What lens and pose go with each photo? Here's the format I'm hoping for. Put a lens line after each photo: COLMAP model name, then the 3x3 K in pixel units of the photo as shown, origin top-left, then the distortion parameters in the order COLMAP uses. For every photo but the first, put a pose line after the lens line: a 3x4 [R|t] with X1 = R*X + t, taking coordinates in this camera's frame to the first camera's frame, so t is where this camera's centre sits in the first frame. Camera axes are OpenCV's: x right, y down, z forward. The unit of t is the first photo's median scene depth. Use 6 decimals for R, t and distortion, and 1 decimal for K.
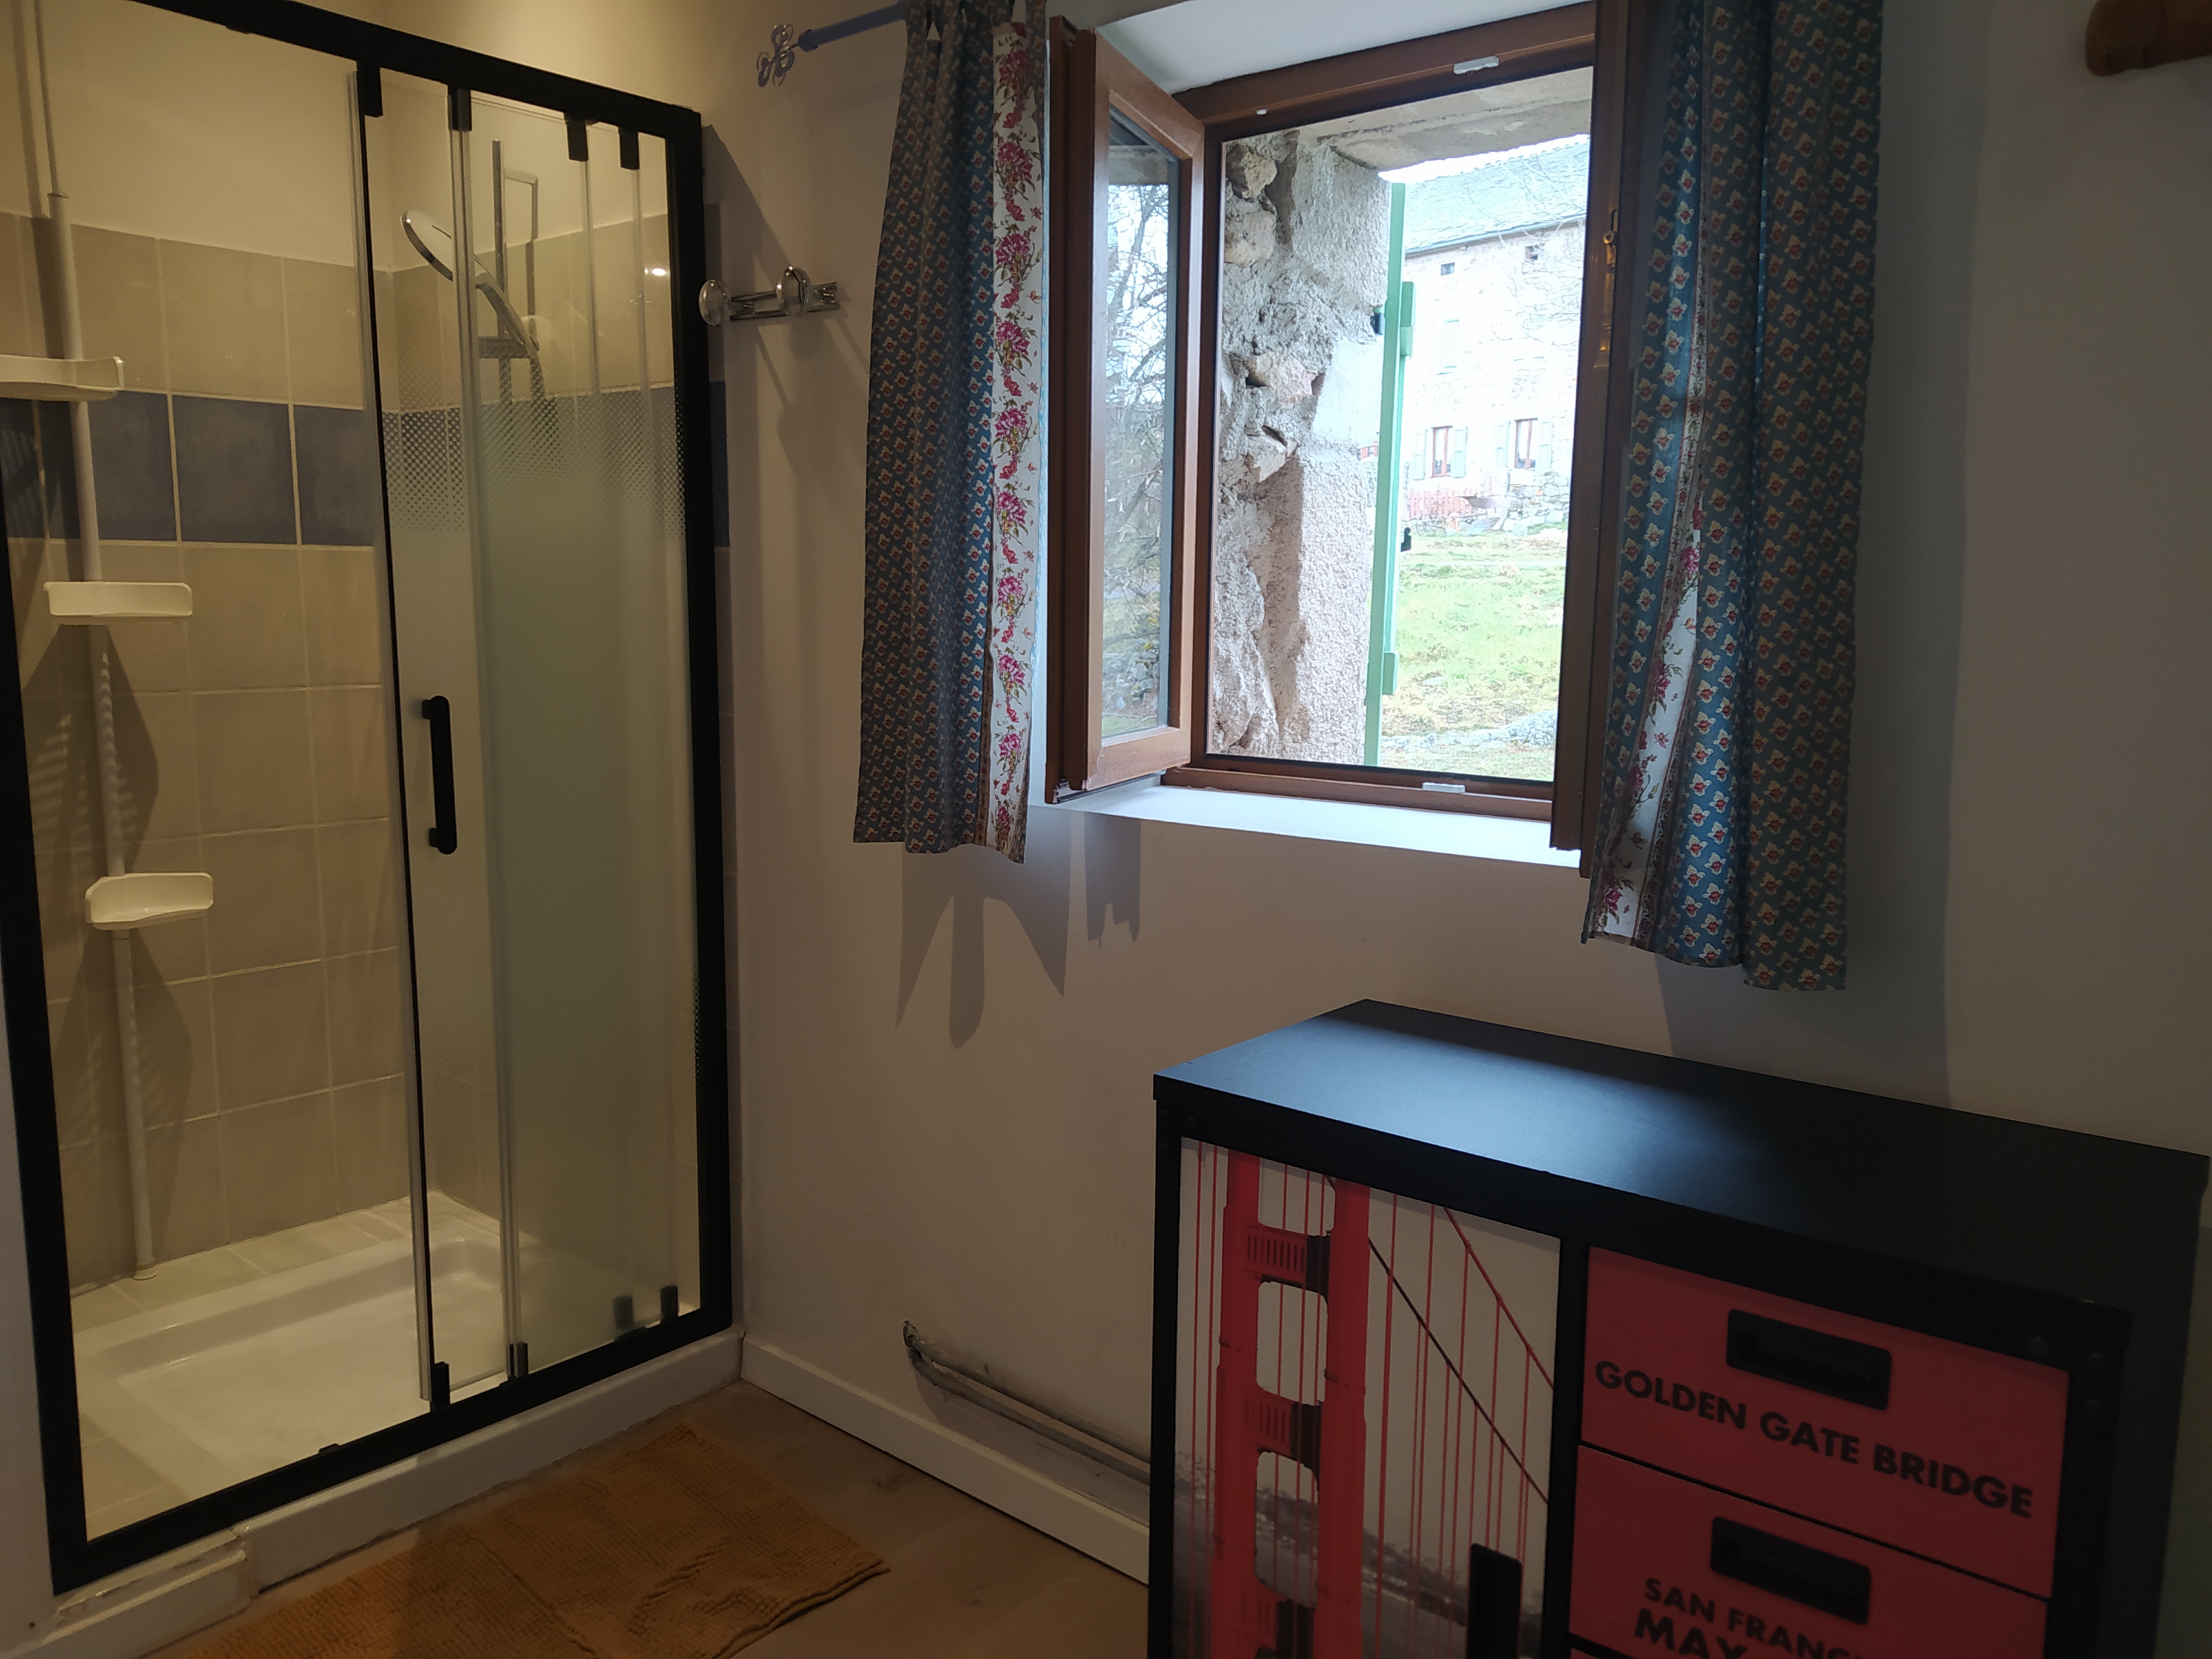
lens RADIAL K [[1699.1, 0, 1096.2], [0, 1699.1, 837.6], [0, 0, 1]] dist [0.060025, -0.028566]
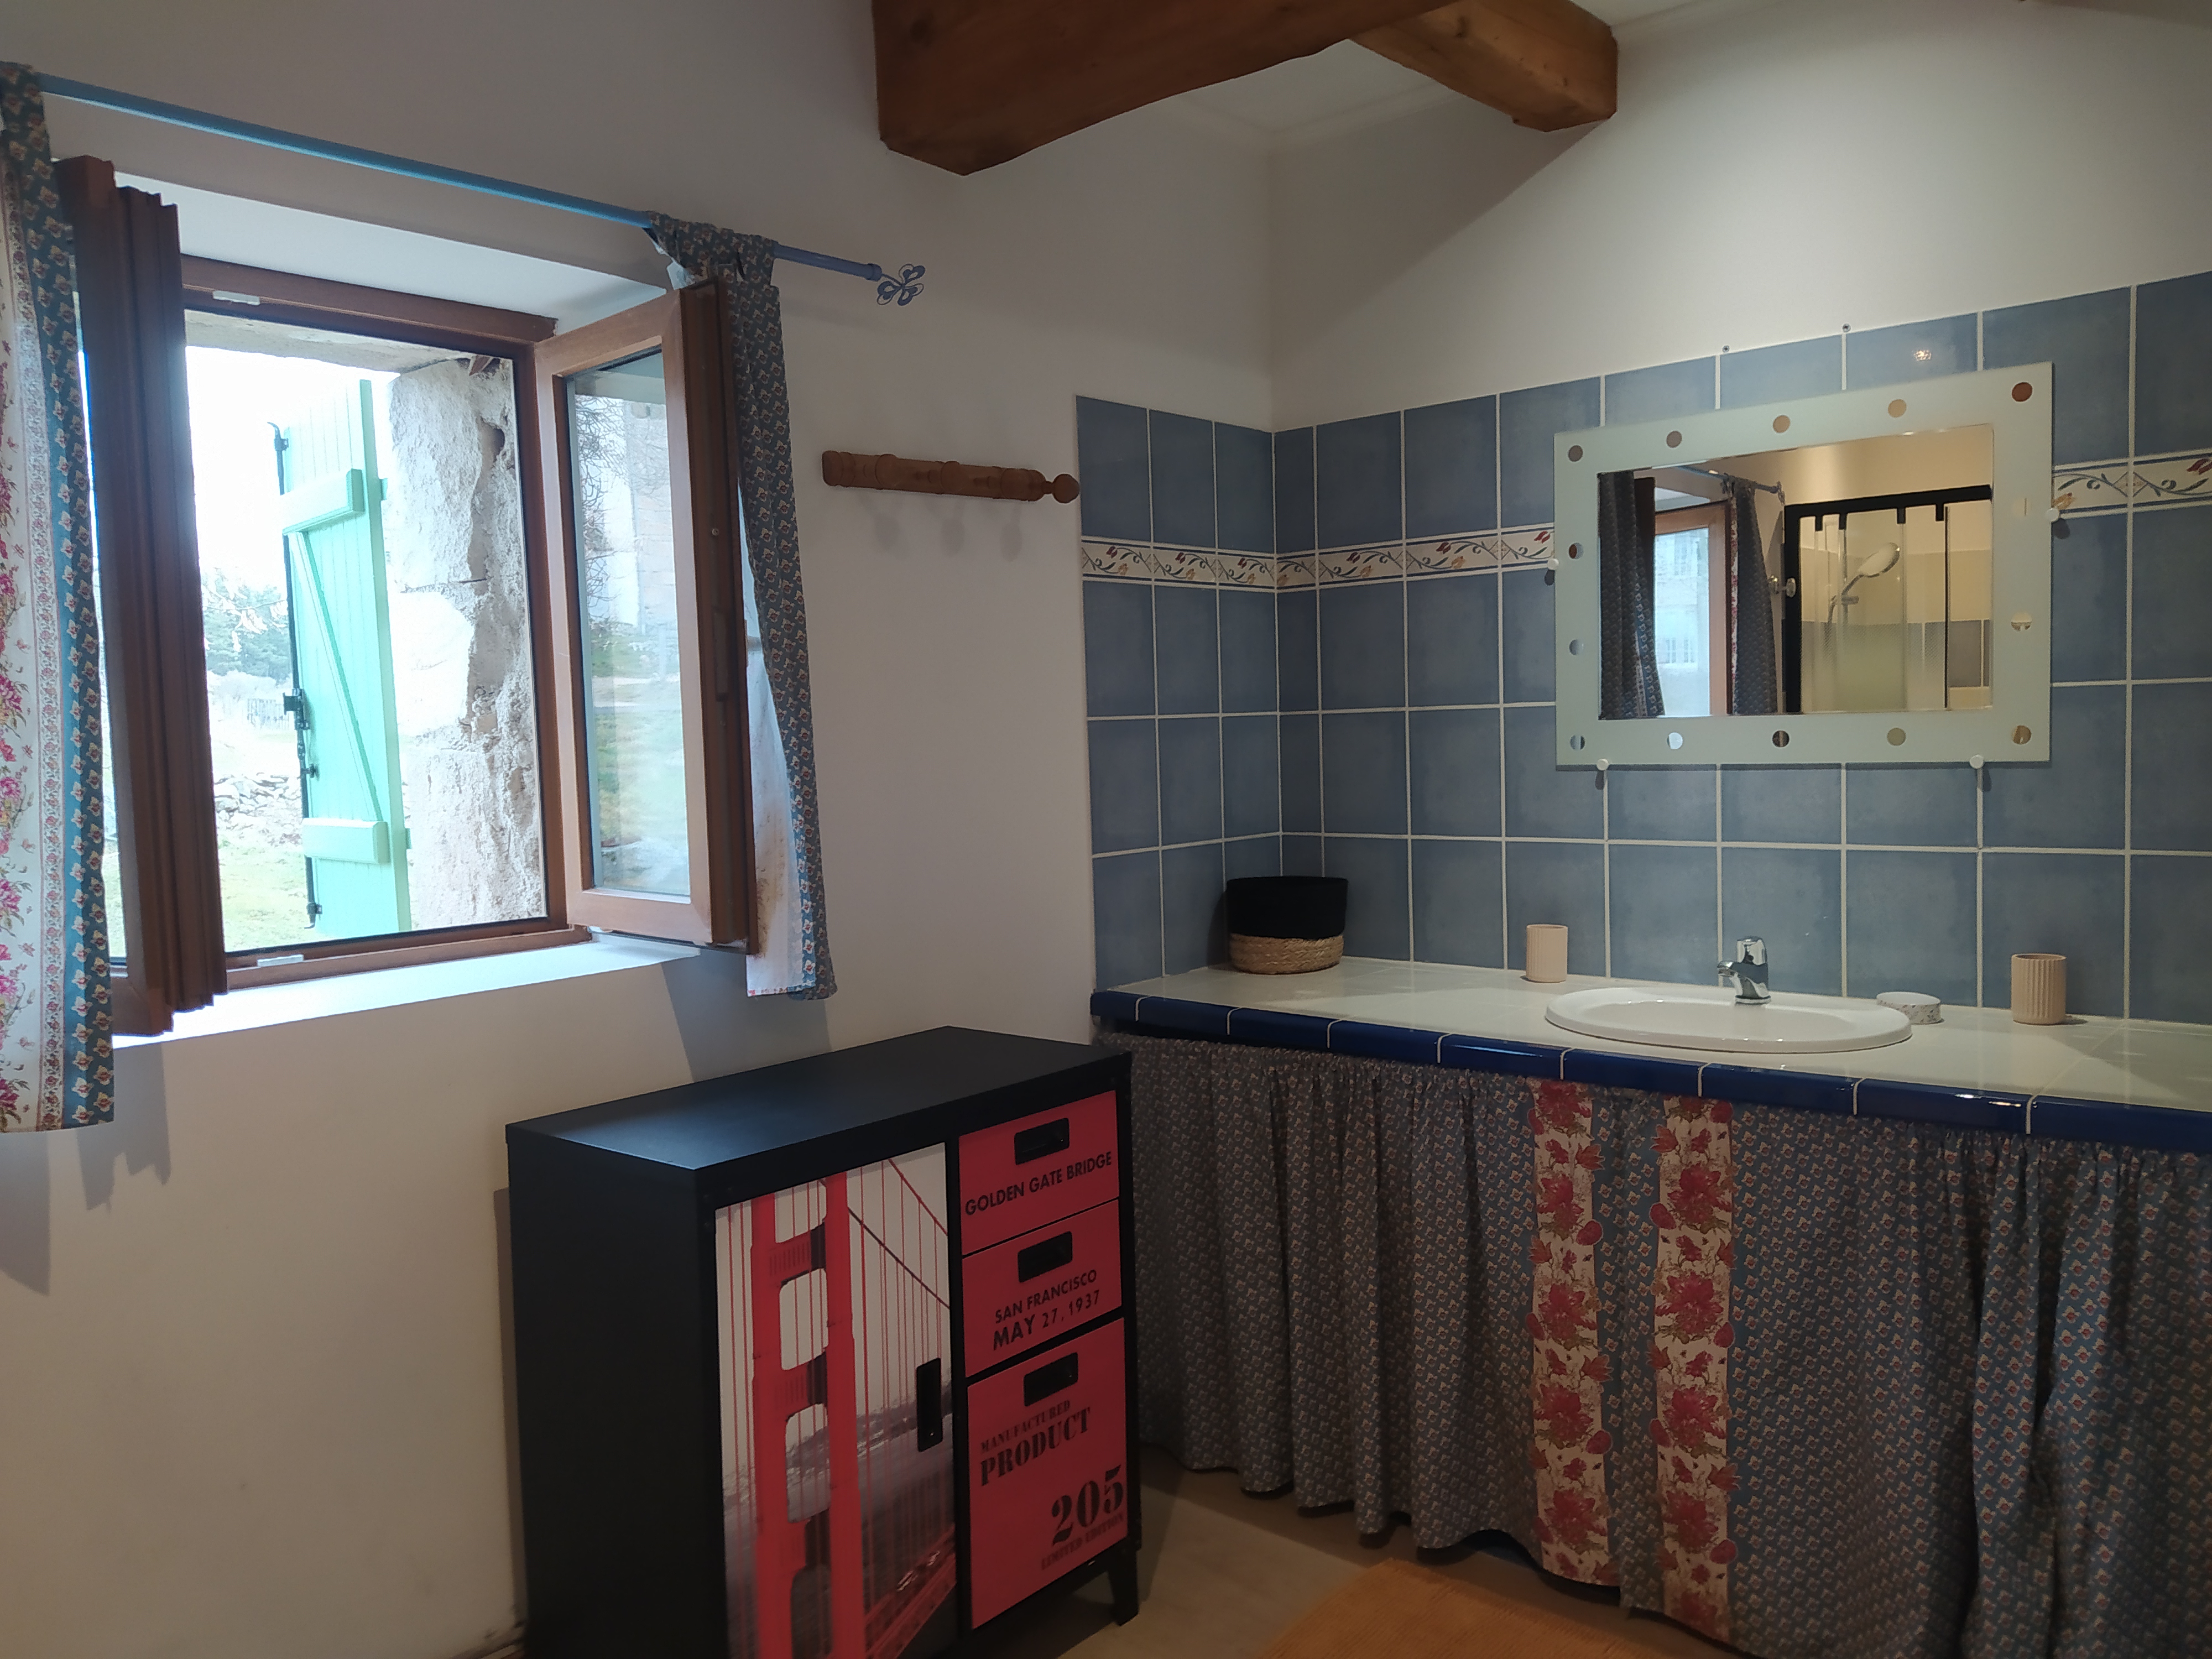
lens RADIAL K [[1699.1, 0, 1099.5], [0, 1699.1, 825.7], [0, 0, 1]] dist [0.060025, -0.028566]
pose [[-0.000293, -0.070238, 0.997530, -1.205415], [0.174634, 0.982198, 0.069210, -0.138113], [-0.984633, 0.174223, 0.011978, 0.690020]]
